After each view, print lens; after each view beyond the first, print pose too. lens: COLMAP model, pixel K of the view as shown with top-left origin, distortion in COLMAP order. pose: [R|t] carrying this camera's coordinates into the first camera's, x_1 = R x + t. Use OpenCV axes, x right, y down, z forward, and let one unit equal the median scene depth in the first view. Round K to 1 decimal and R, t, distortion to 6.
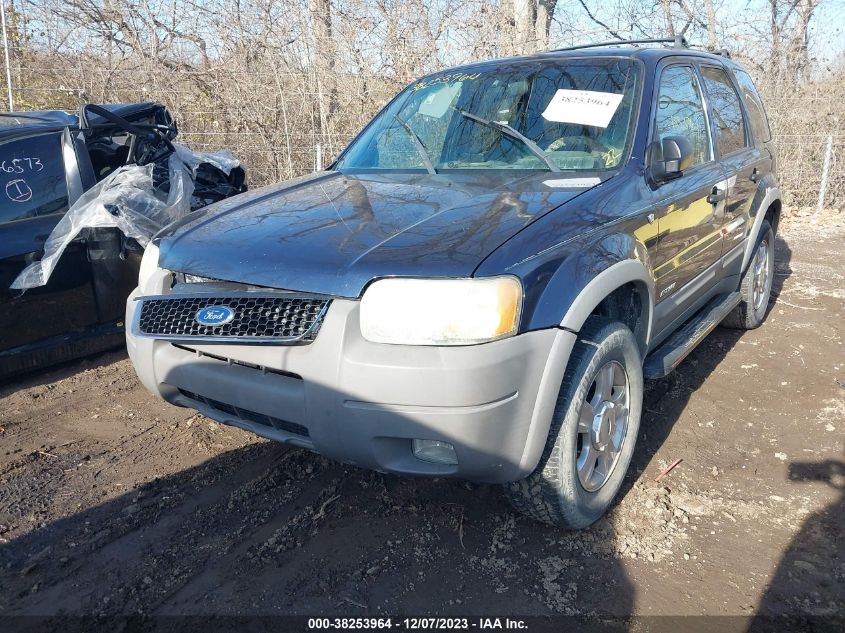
lens RADIAL K [[684.6, 0, 422.5], [0, 684.6, 316.5], [0, 0, 1]] dist [0.000100, 0.000209]
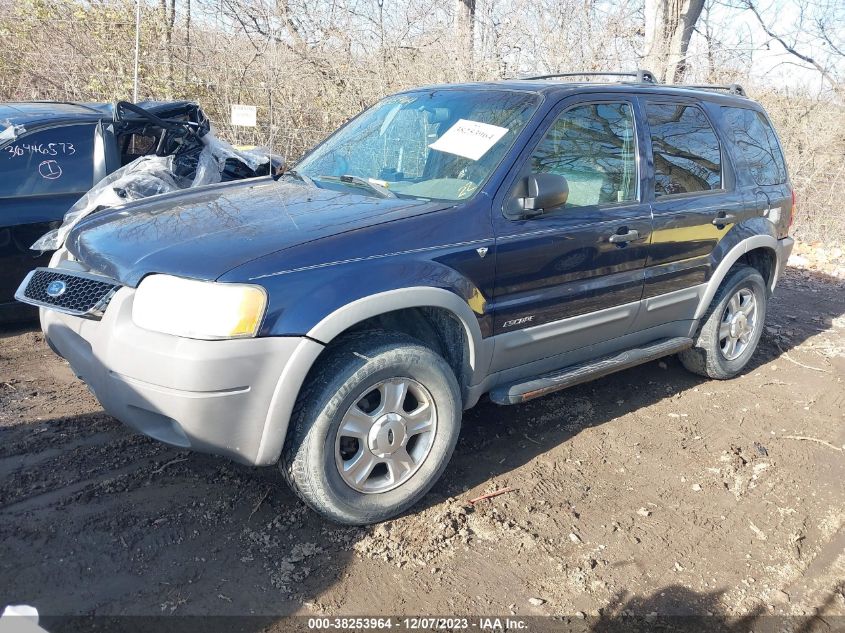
lens RADIAL K [[684.6, 0, 422.5], [0, 684.6, 316.5], [0, 0, 1]] dist [0.000100, 0.000209]
pose [[0.965073, 0.134923, -0.224568, 0.352293], [-0.134930, 0.990736, 0.015387, -0.033606], [0.224564, 0.015452, 0.974337, -0.027910]]
